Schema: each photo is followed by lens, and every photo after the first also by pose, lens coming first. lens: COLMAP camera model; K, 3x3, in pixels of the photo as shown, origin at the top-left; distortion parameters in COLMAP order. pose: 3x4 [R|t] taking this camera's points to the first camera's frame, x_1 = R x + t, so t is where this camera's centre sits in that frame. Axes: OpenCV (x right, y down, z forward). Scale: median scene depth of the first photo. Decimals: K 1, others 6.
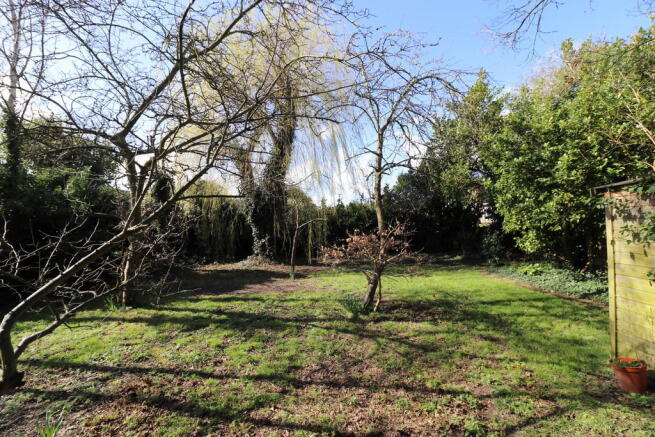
lens RADIAL K [[300.3, 0, 322.1], [0, 300.3, 215.4], [0, 0, 1]] dist [0.000266, -0.002705]
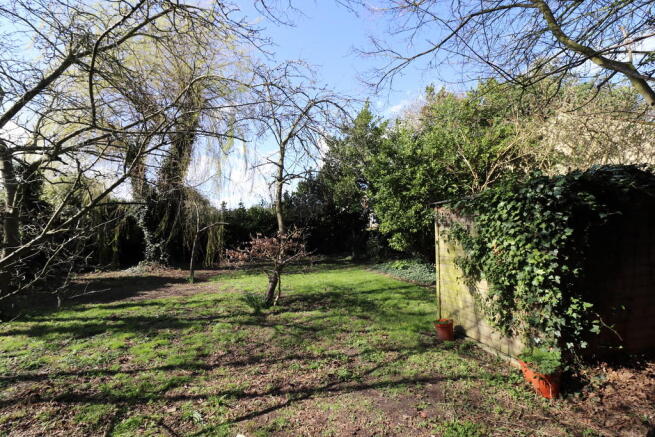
lens RADIAL K [[300.3, 0, 326.2], [0, 300.3, 216.2], [0, 0, 1]] dist [0.000266, -0.002705]
pose [[0.942622, 0.016990, 0.333430, -0.024474], [-0.013937, 0.999836, -0.011546, -0.006503], [-0.333572, 0.006236, 0.942704, -0.137042]]
